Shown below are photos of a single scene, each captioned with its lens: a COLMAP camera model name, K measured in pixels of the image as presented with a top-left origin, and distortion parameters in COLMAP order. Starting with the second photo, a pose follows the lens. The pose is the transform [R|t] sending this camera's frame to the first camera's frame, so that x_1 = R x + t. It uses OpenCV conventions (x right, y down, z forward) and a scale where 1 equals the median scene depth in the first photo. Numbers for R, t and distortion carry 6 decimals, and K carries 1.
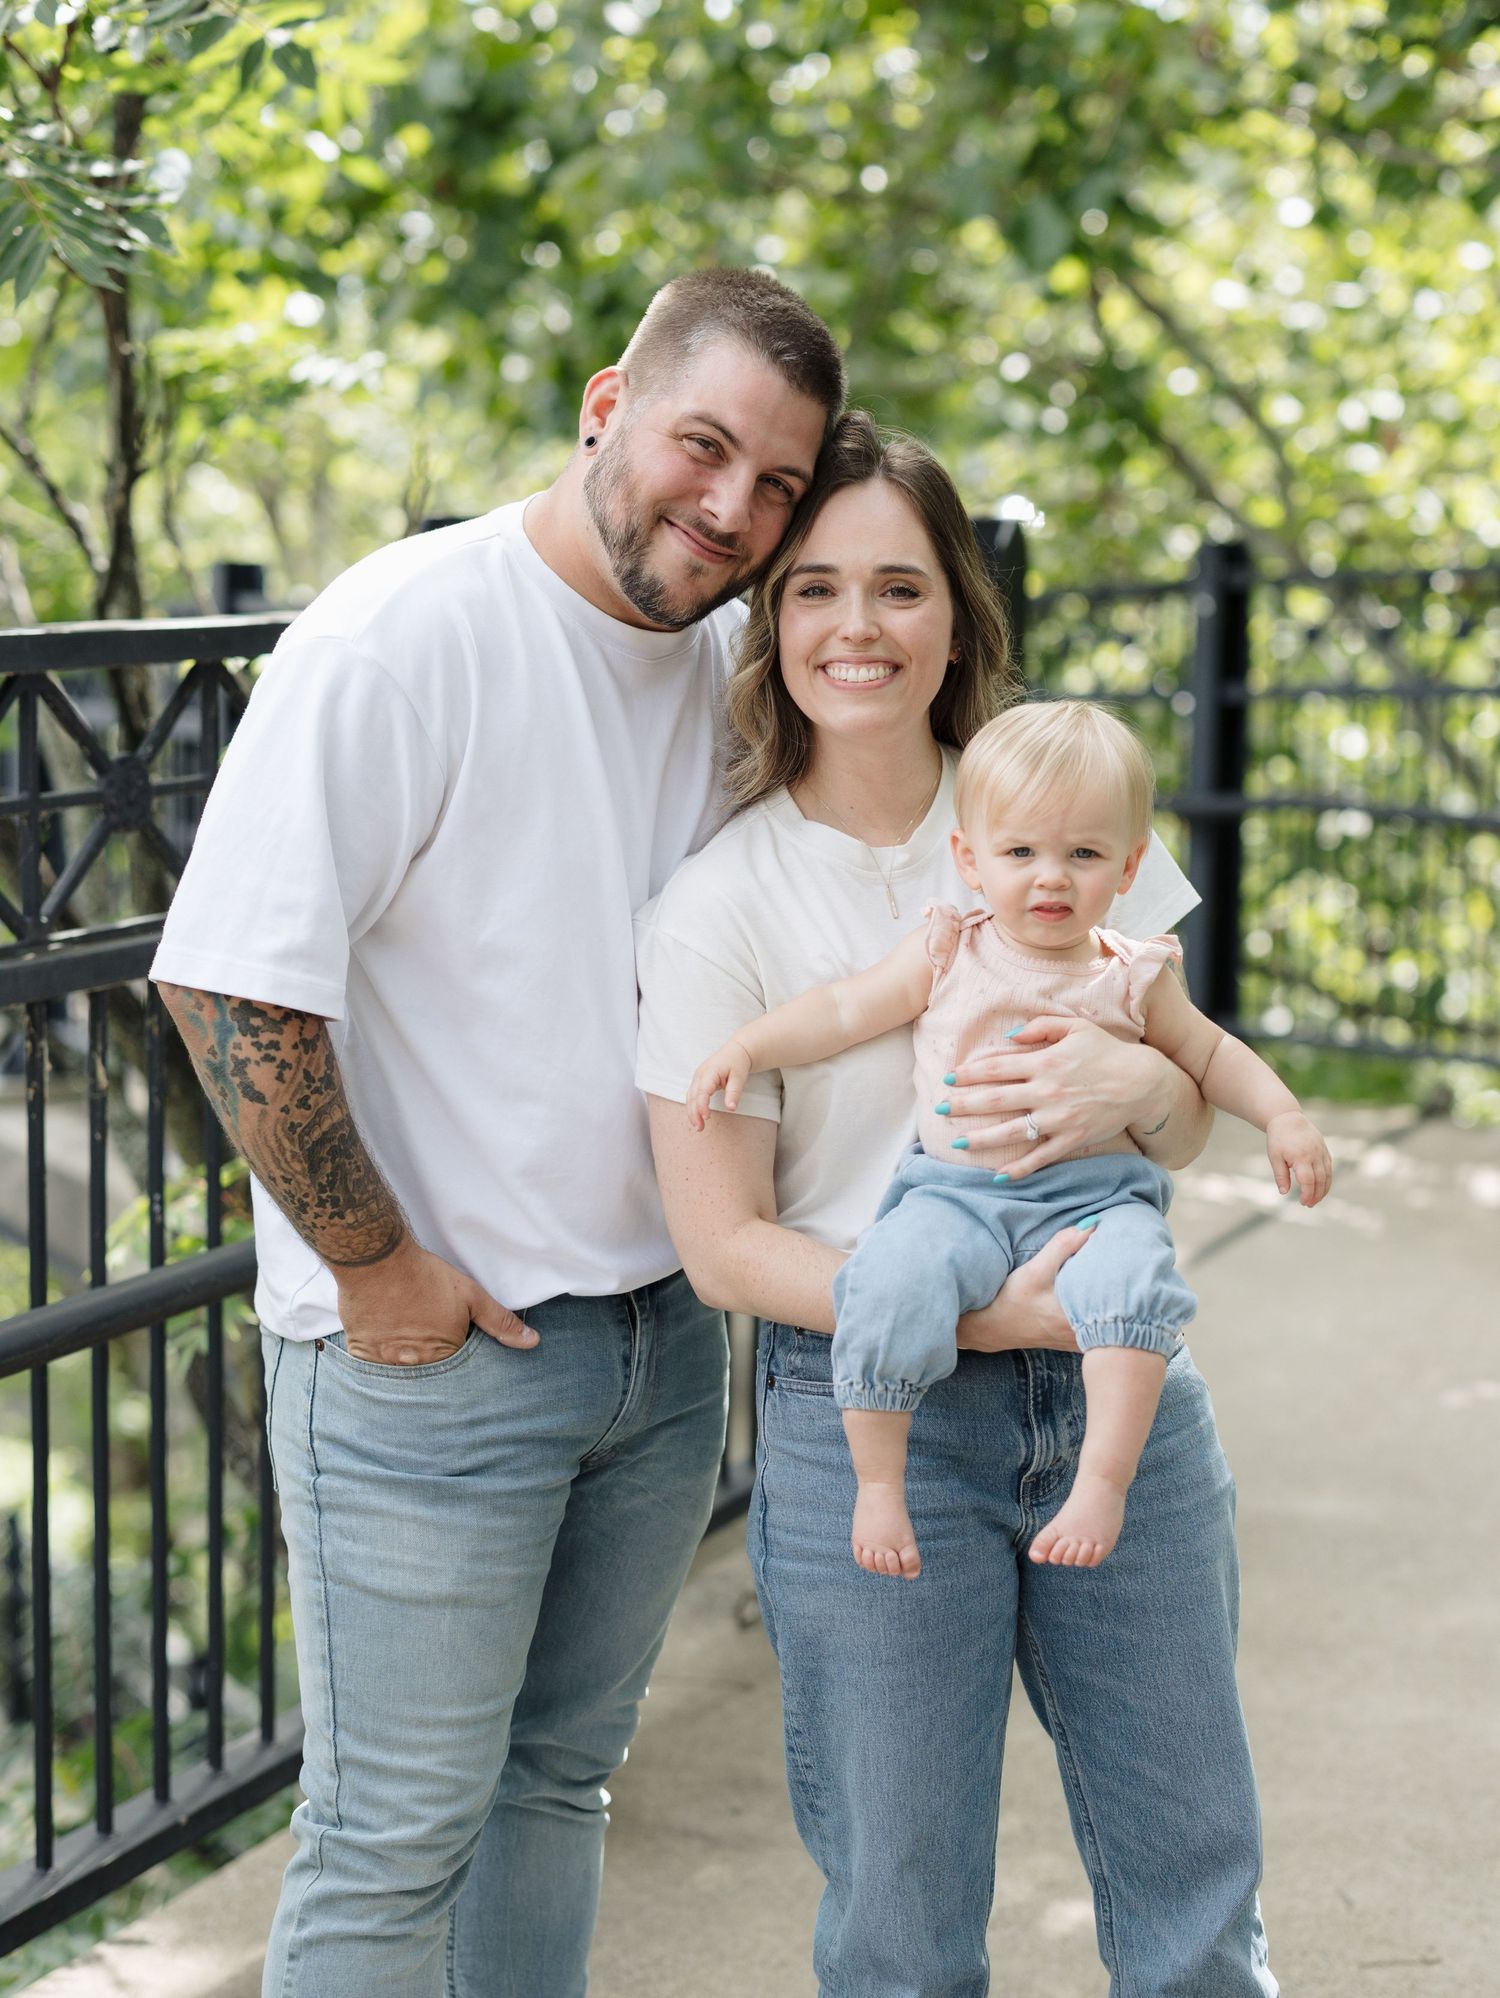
lens RADIAL K [[3890.9, 0, 759.8], [0, 3890.9, 993.5], [0, 0, 1]] dist [-0.025807, 0.000000]
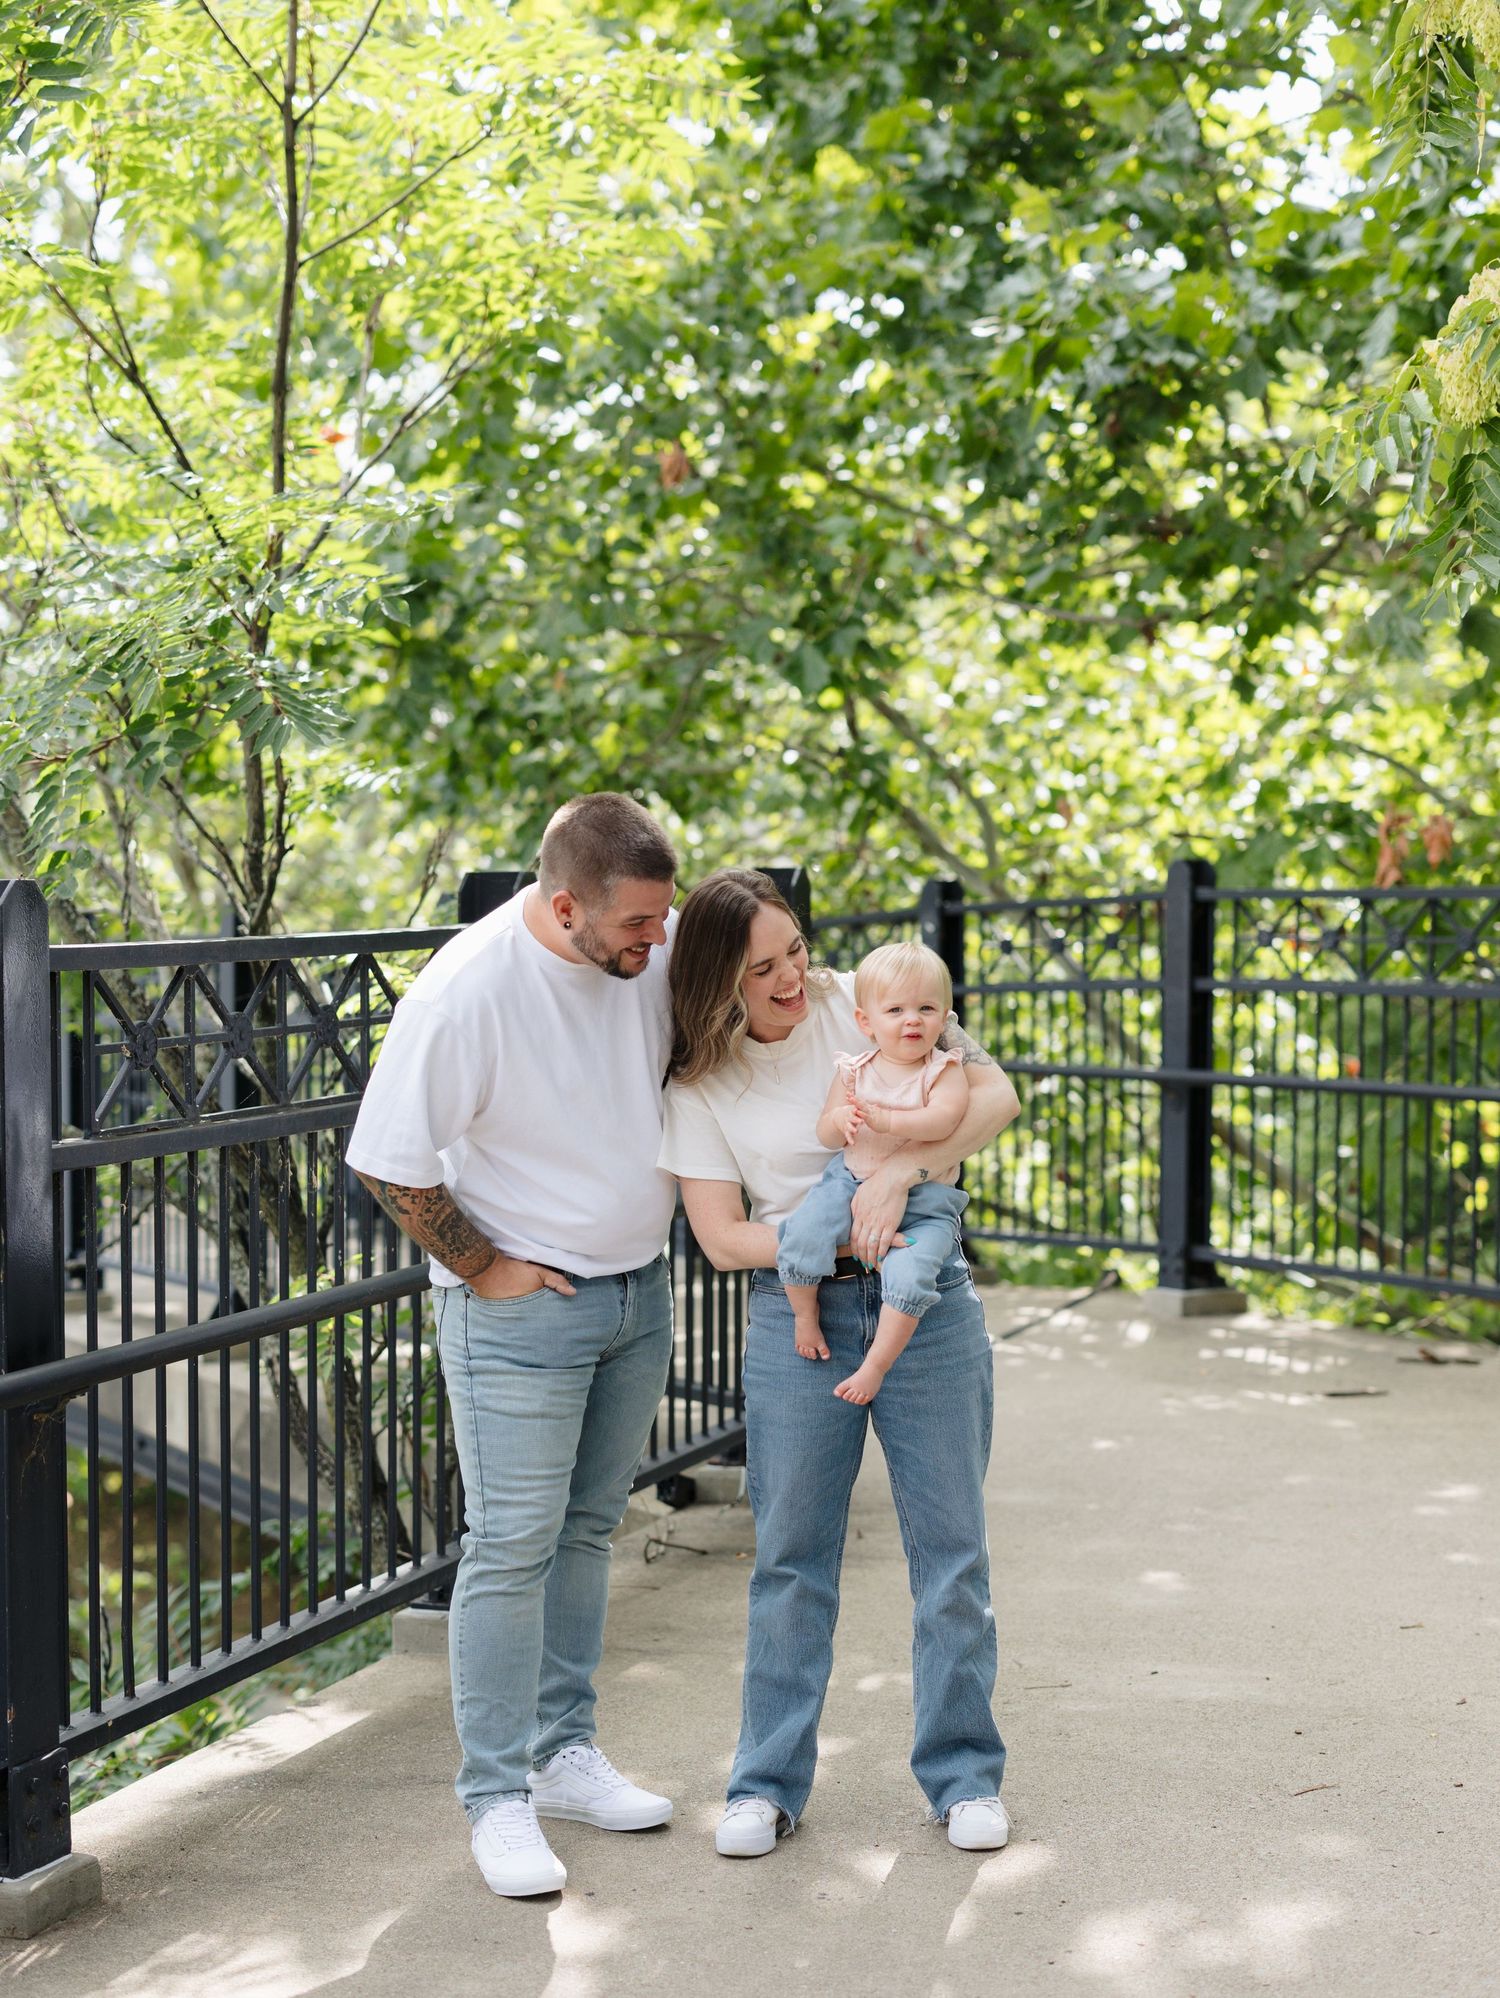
lens RADIAL K [[3890.9, 0, 747.7], [0, 3890.9, 1000.7], [0, 0, 1]] dist [-0.025807, 0.000000]
pose [[0.998116, -0.017945, 0.058675, -0.032391], [0.023024, 0.995937, -0.087063, 0.044597], [-0.056874, 0.088250, 0.994473, -0.367896]]
